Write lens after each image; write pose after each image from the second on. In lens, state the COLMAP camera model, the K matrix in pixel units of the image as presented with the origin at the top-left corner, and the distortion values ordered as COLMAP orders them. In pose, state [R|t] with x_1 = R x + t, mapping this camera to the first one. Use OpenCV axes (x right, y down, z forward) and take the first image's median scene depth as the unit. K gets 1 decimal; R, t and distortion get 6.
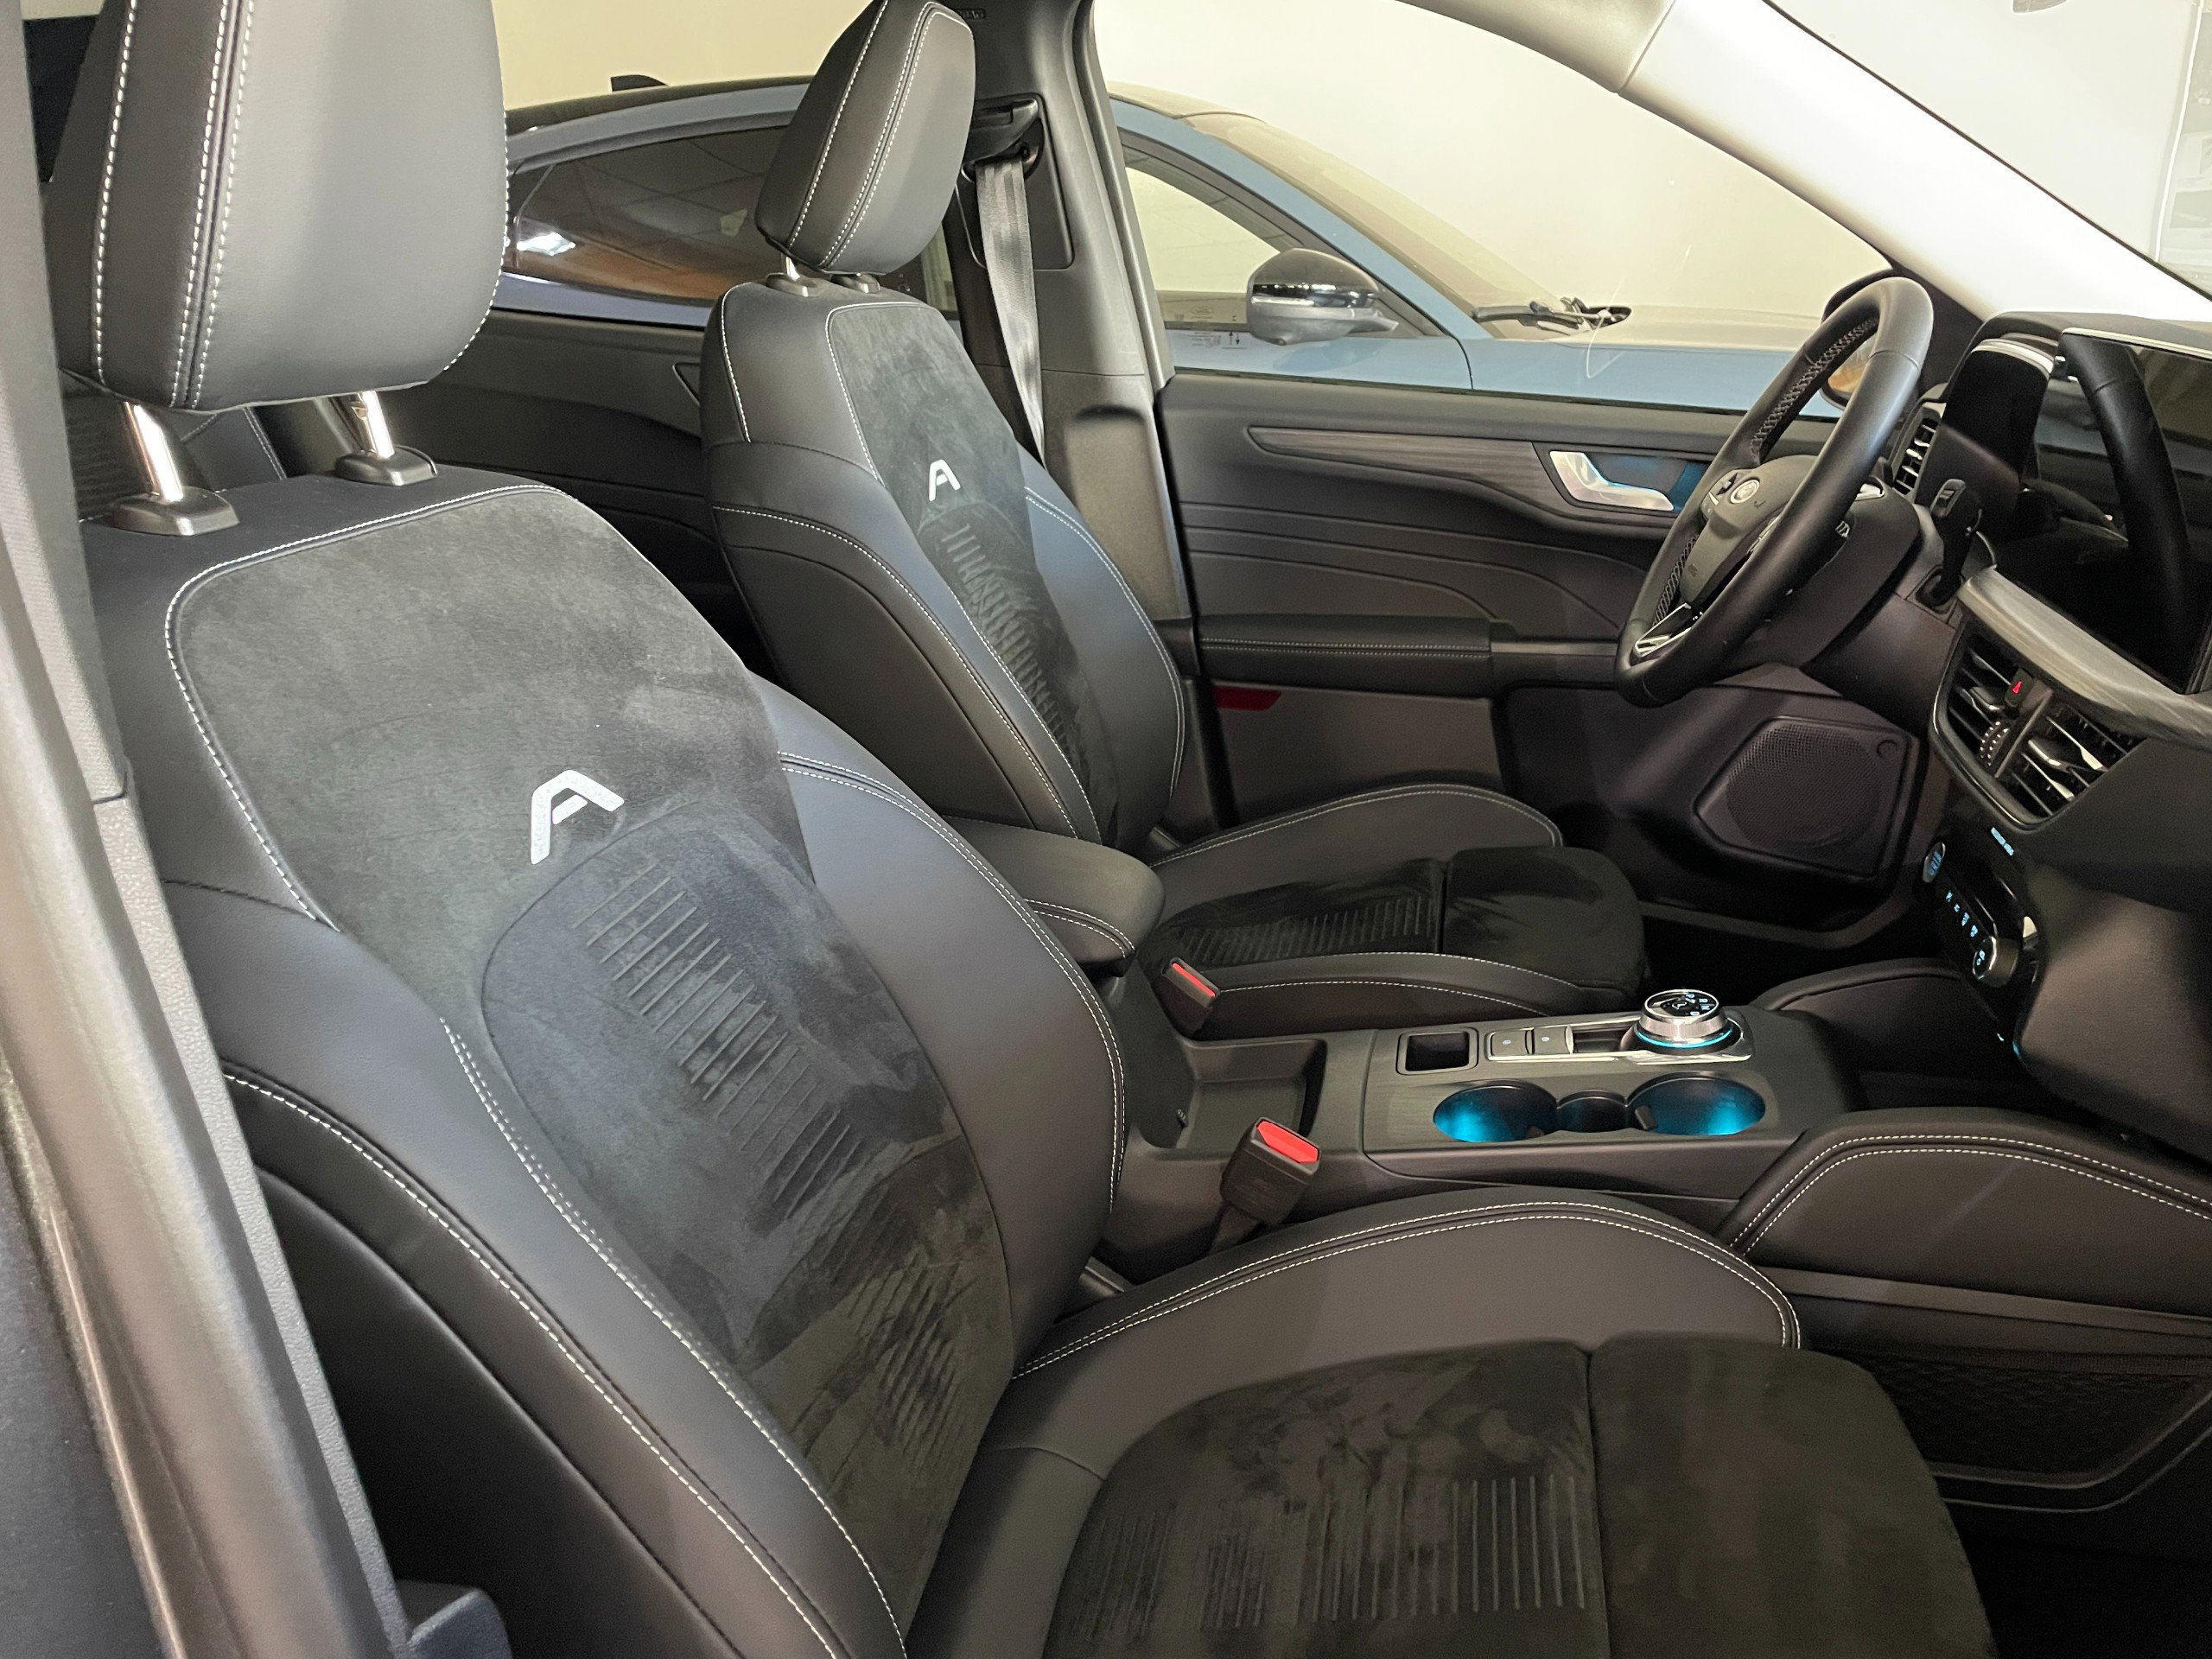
lens RADIAL K [[1675.1, 0, 1087.9], [0, 1675.1, 815.4], [0, 0, 1]] dist [0.099920, -0.140133]
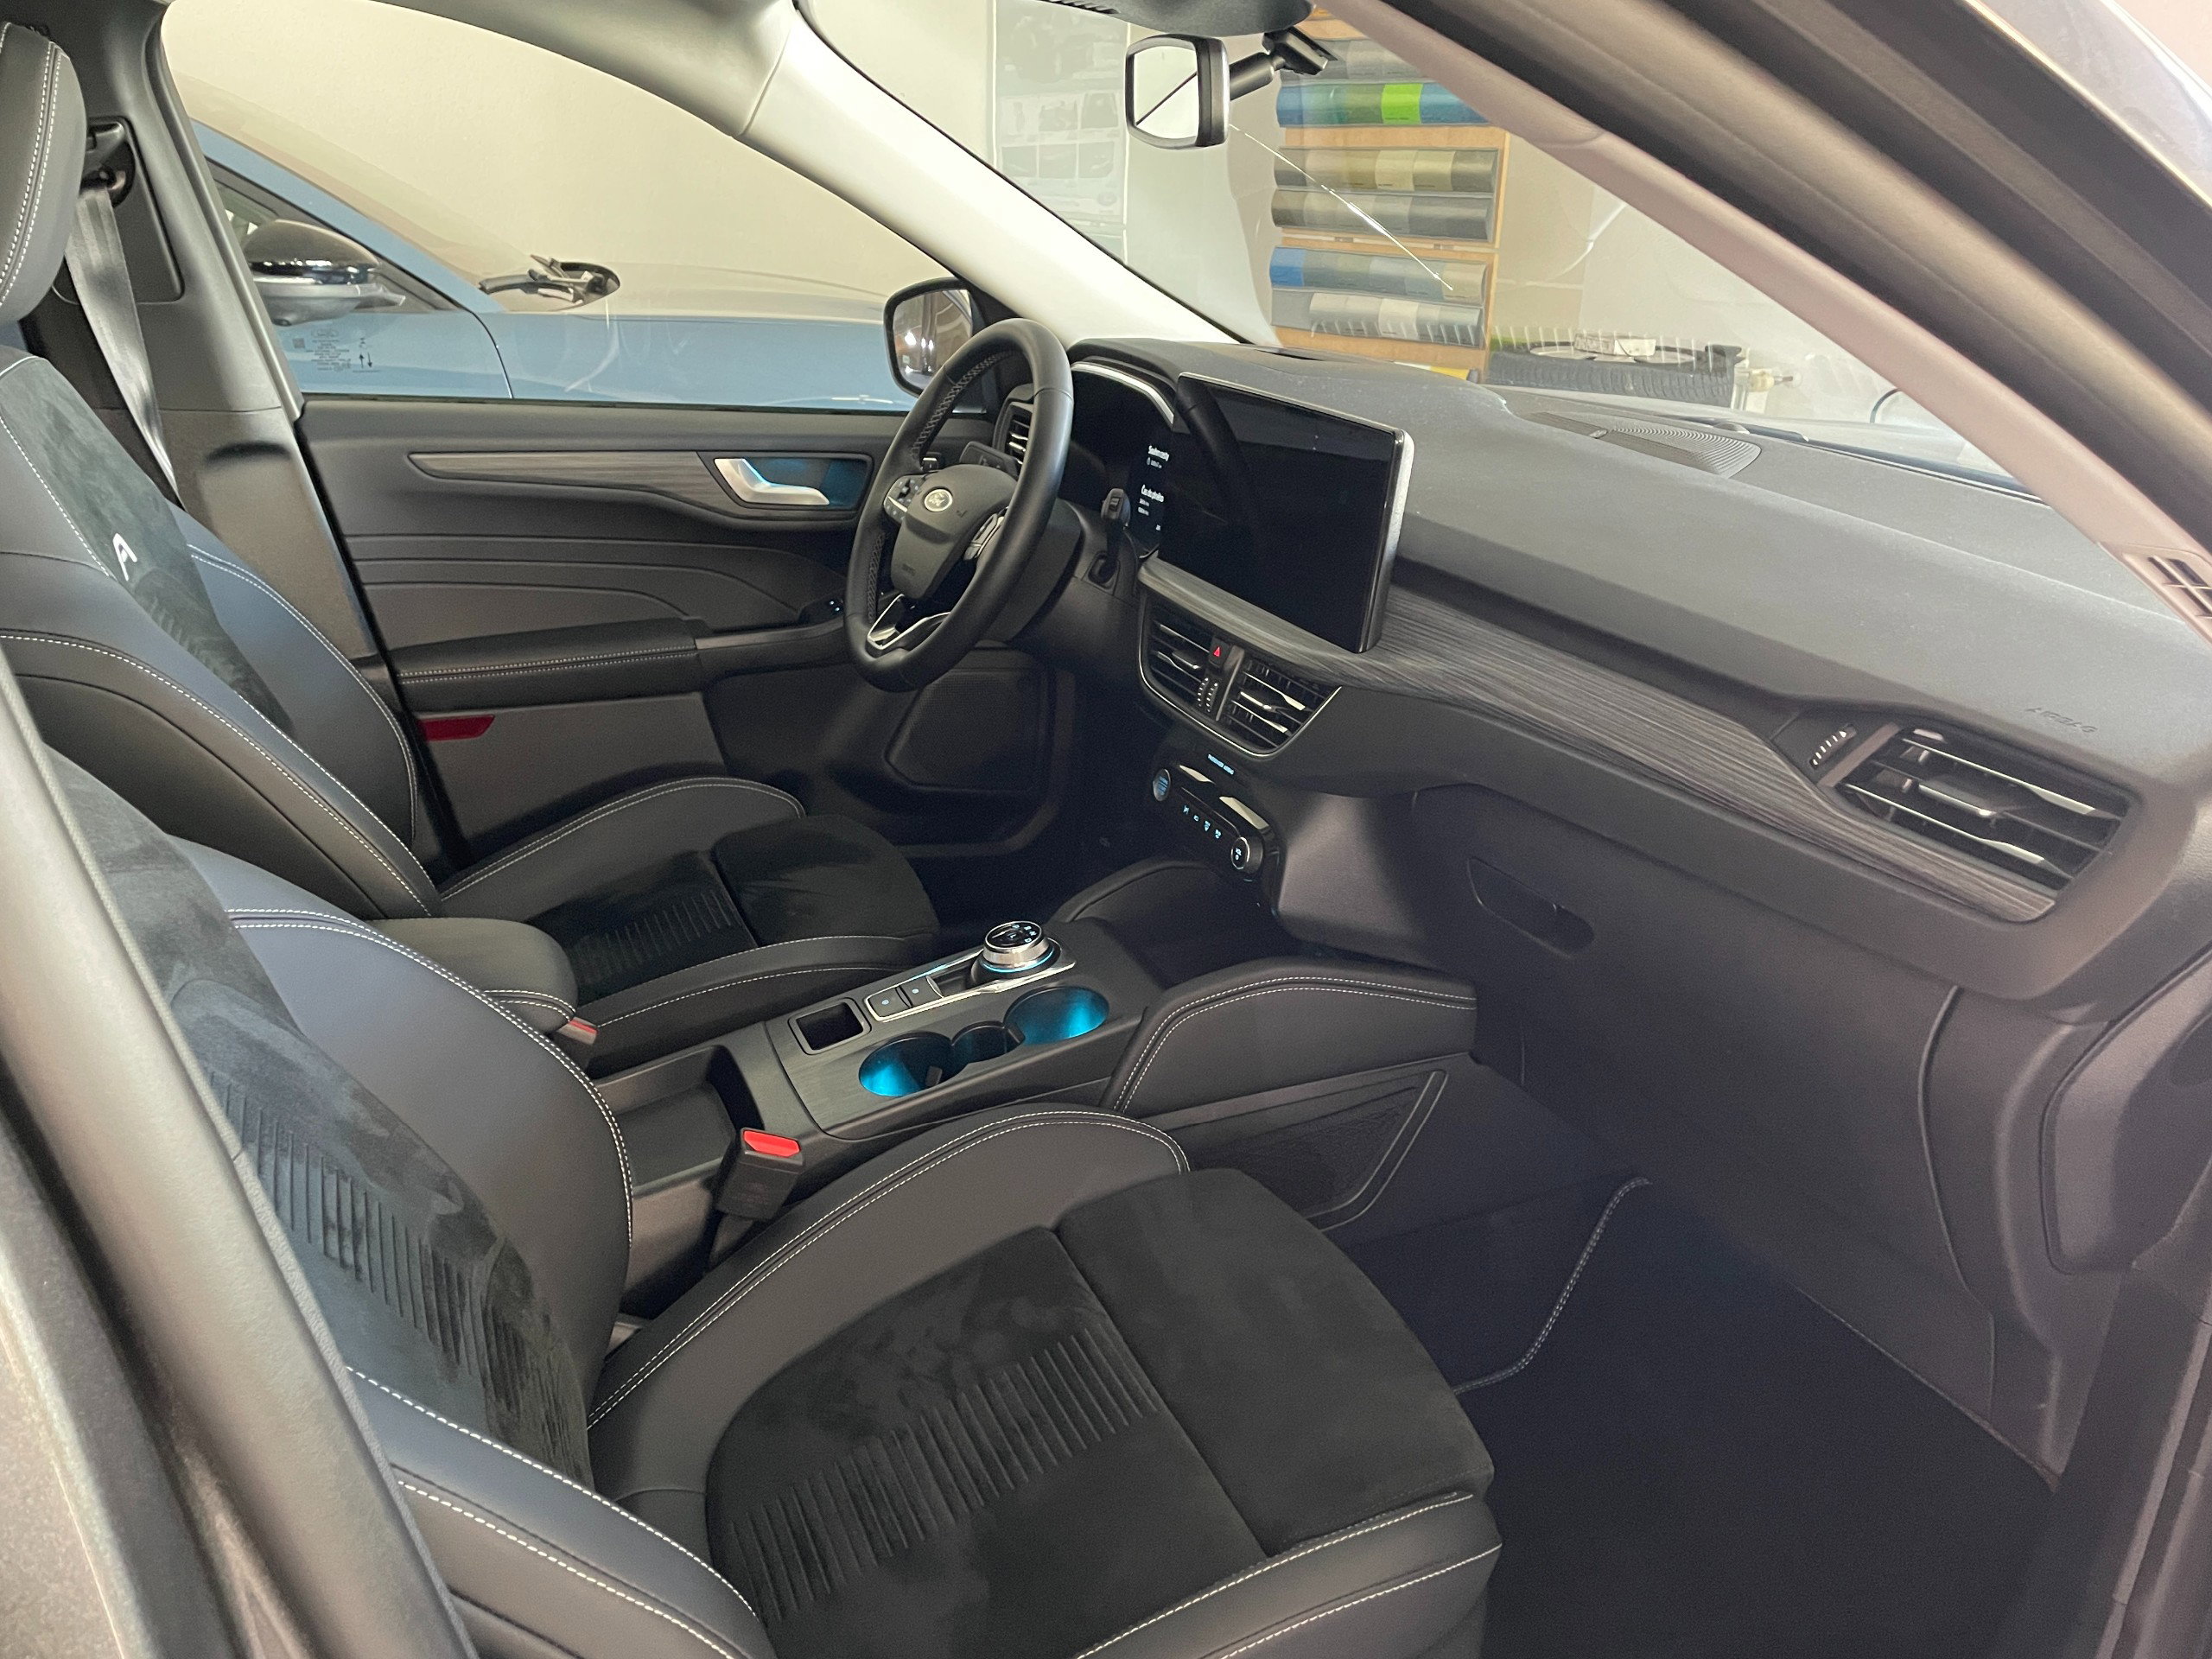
lens RADIAL K [[1670.5, 0, 1095.9], [0, 1670.5, 818.1], [0, 0, 1]] dist [0.092090, -0.119936]
pose [[0.814926, -0.199710, 0.544069, -0.225263], [0.175364, 0.979718, 0.096956, -0.072903], [-0.552397, 0.016398, 0.833420, -0.041924]]
